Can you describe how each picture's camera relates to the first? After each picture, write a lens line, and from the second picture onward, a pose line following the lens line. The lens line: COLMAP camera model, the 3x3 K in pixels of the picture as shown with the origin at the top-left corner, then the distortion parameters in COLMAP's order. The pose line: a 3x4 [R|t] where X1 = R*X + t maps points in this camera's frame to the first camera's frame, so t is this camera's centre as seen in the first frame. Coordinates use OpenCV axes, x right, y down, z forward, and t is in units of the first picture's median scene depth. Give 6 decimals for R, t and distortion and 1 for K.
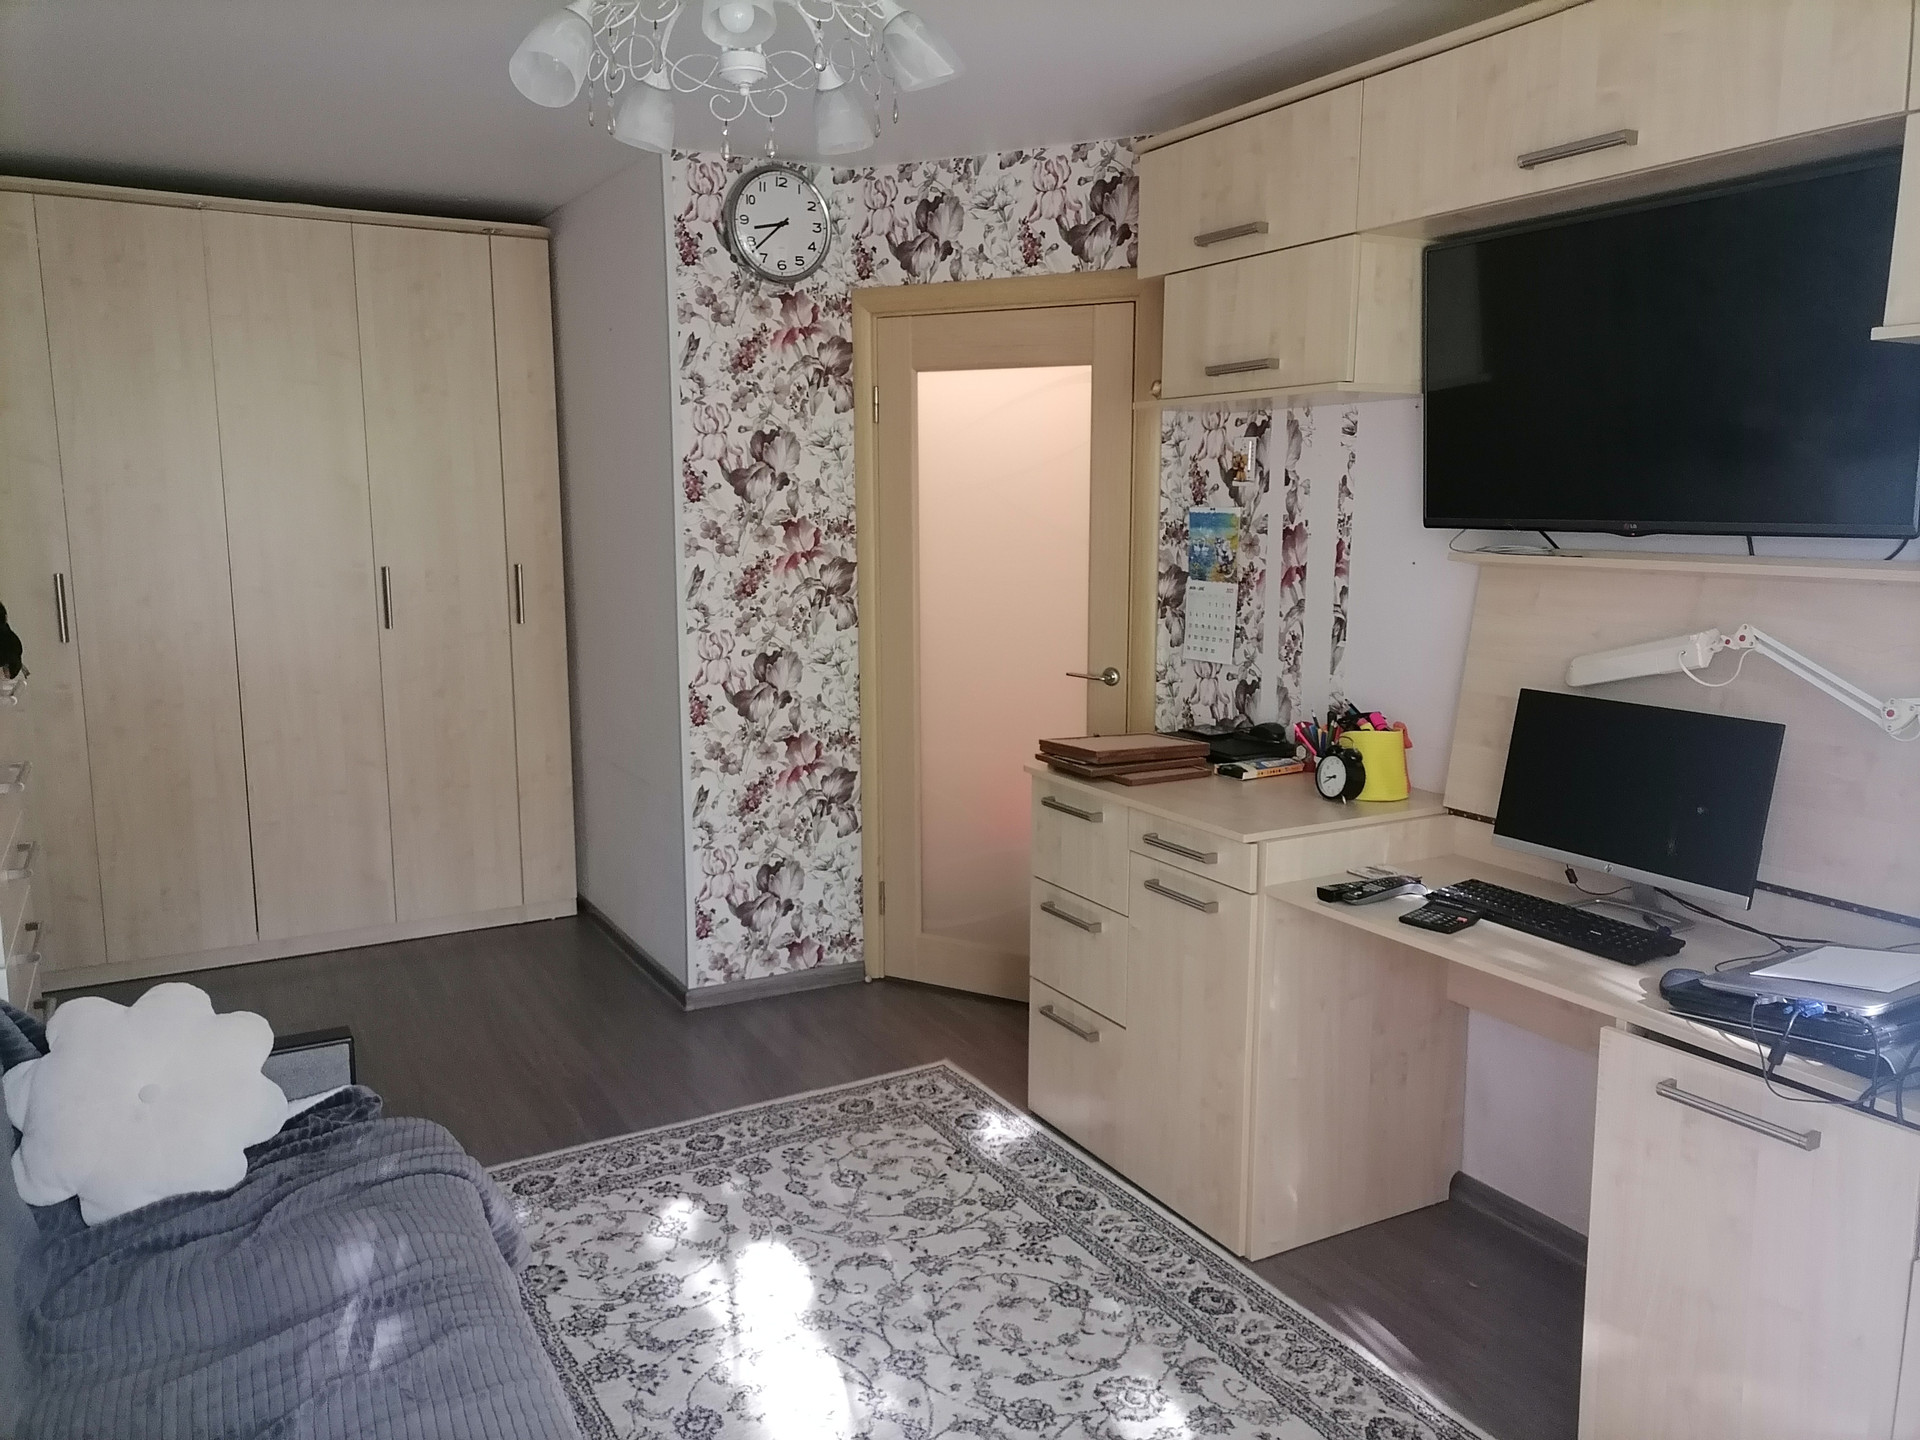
lens RADIAL K [[1411.0, 0, 969.9], [0, 1411.0, 736.0], [0, 0, 1]] dist [0.044420, -0.020148]
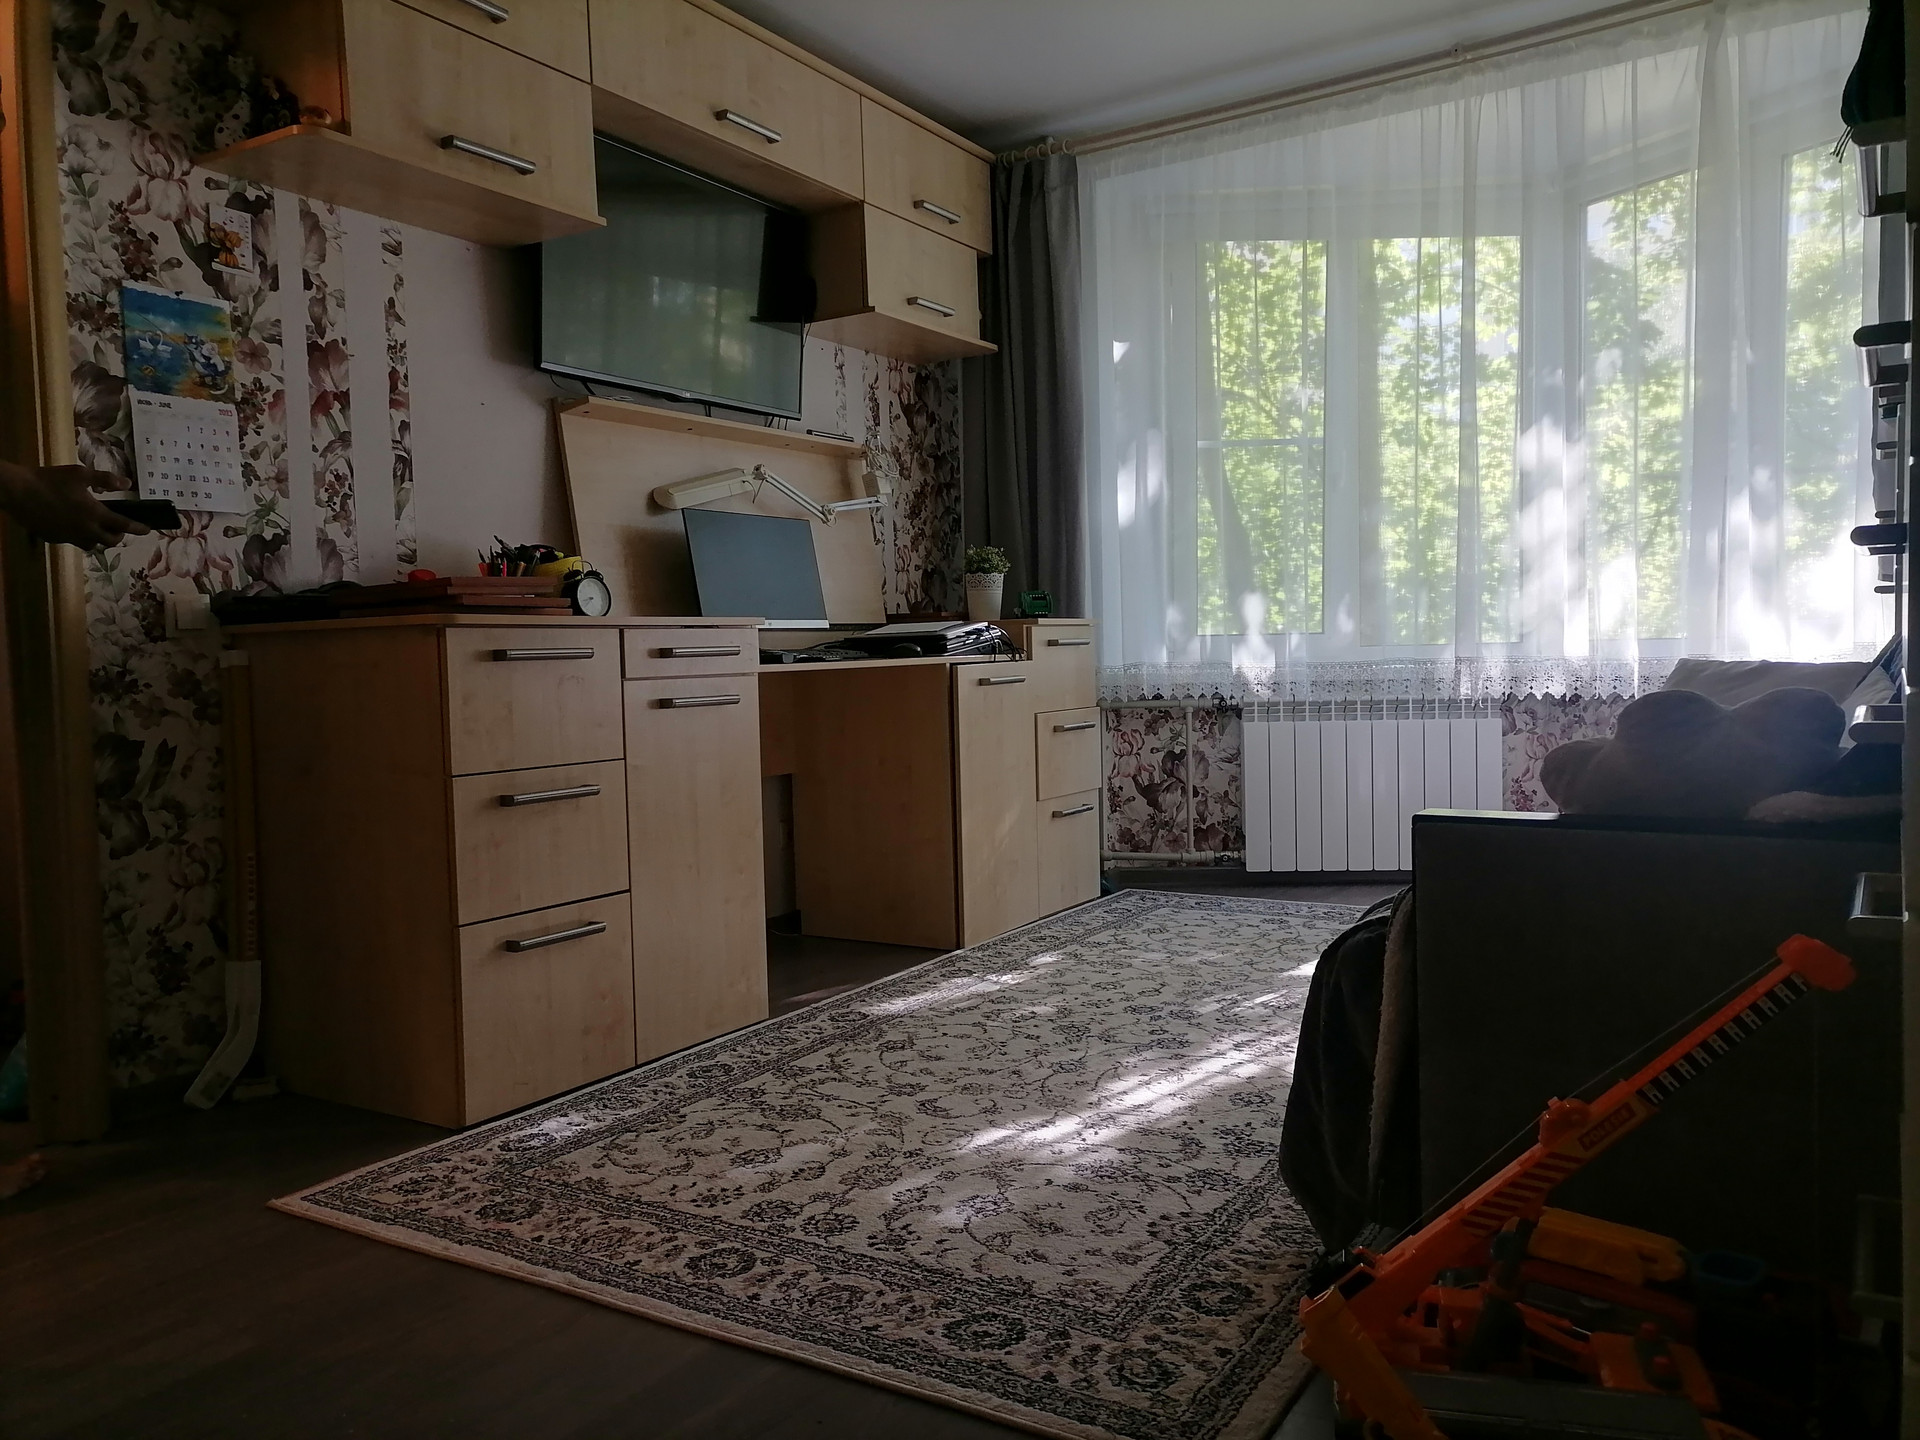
lens RADIAL K [[1411.0, 0, 954.5], [0, 1411.0, 725.8], [0, 0, 1]] dist [0.044420, -0.020148]
pose [[-0.455120, -0.038509, 0.889597, -0.665870], [0.177388, 0.975118, 0.132963, 0.024951], [-0.872582, 0.218318, -0.436965, 1.047952]]
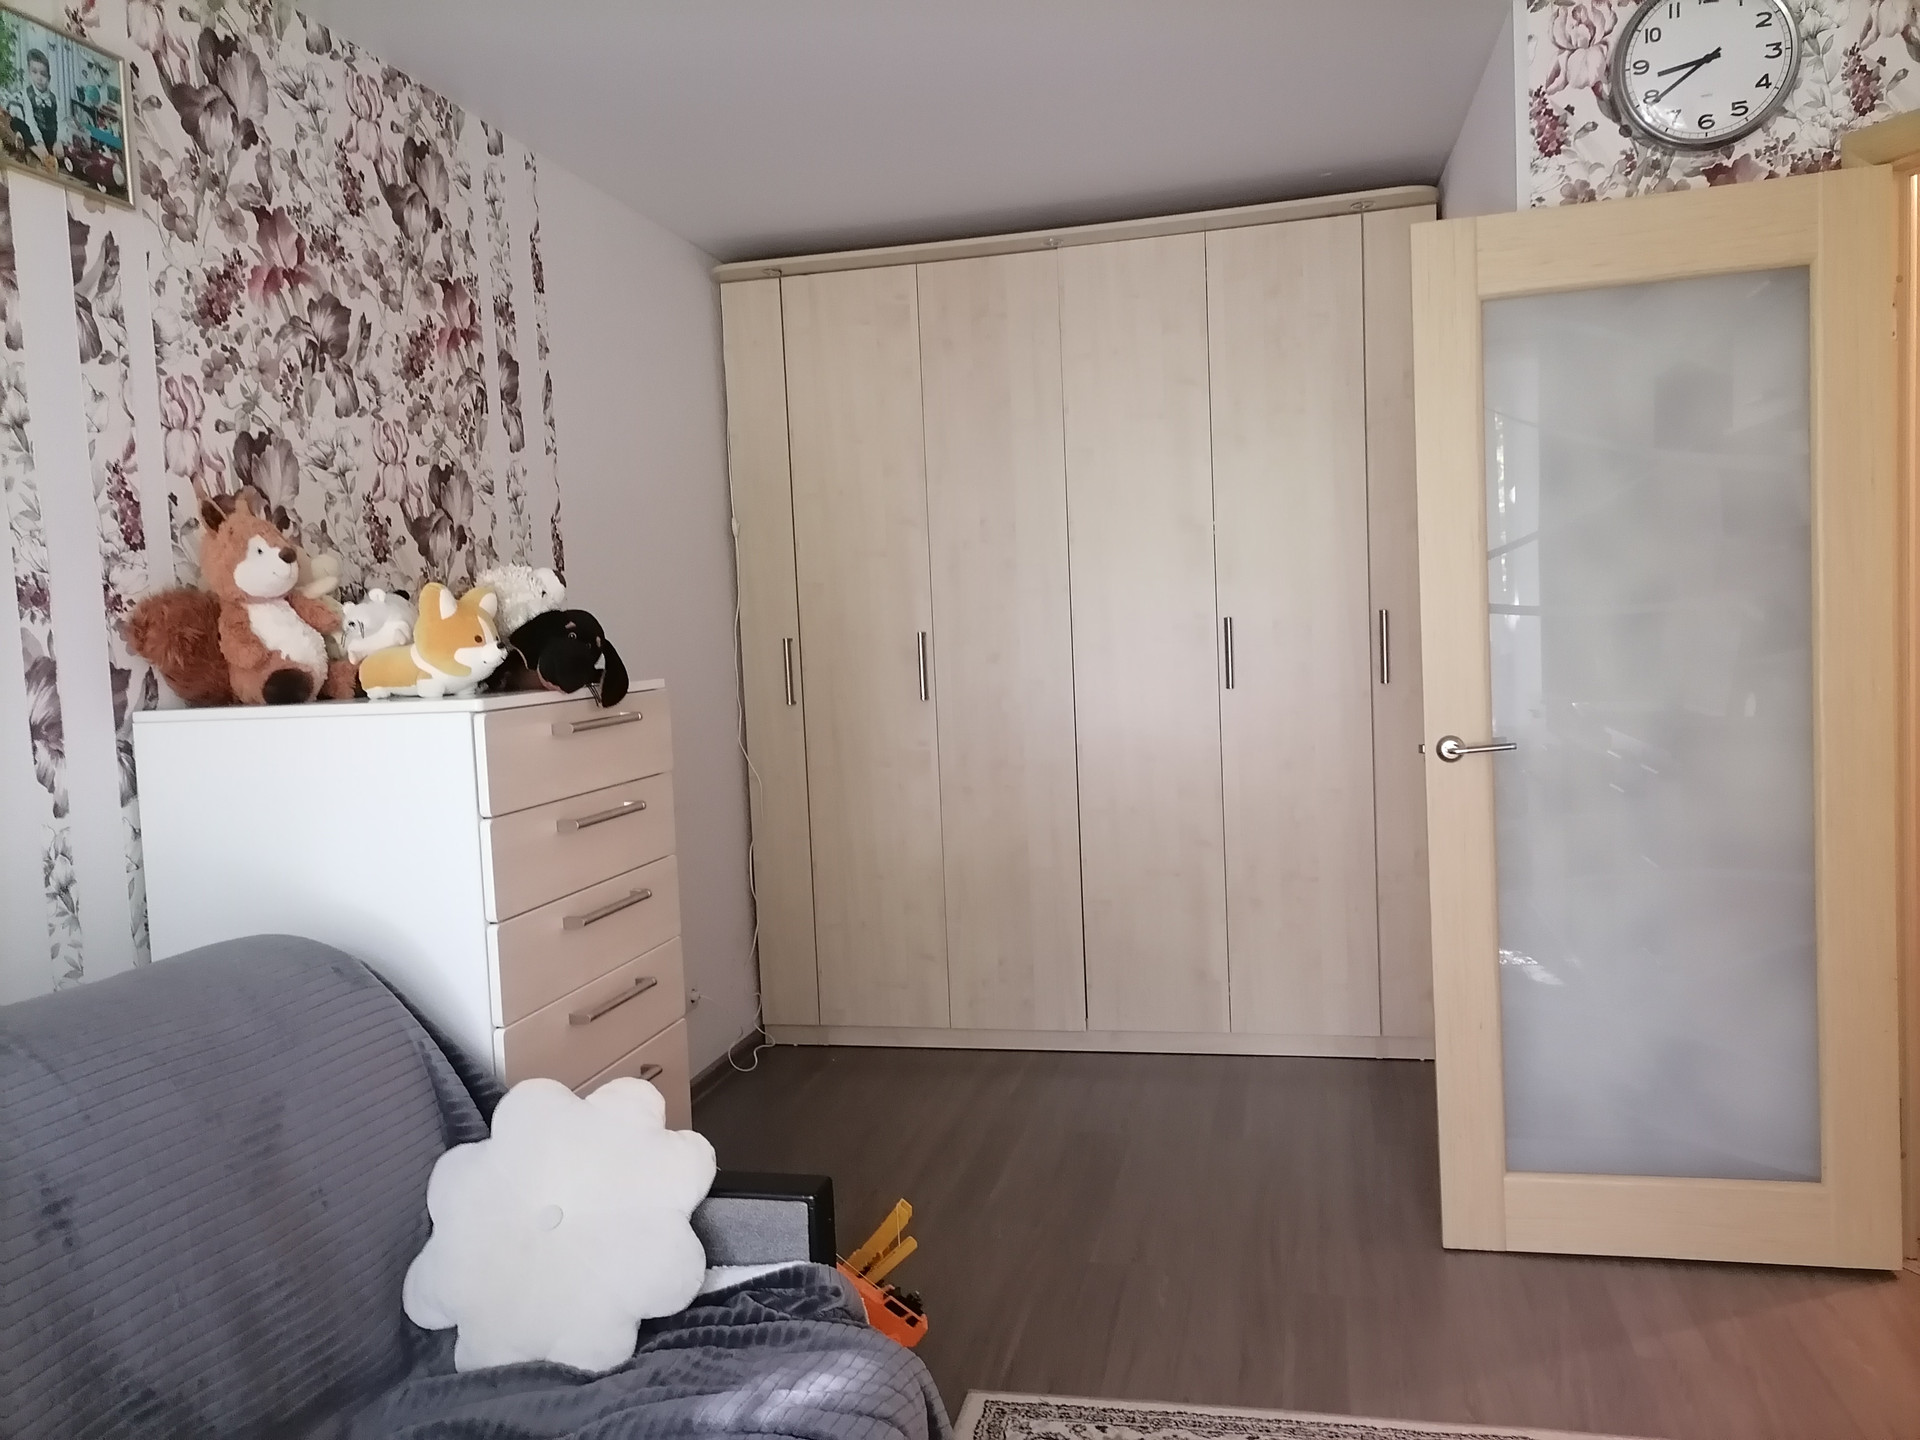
lens RADIAL K [[1411.0, 0, 983.4], [0, 1411.0, 735.4], [0, 0, 1]] dist [0.044420, -0.020148]
pose [[0.743676, 0.020468, -0.668226, 0.073653], [-0.071662, 0.996213, -0.049240, 0.006049], [0.664688, 0.084505, 0.742327, 0.348251]]
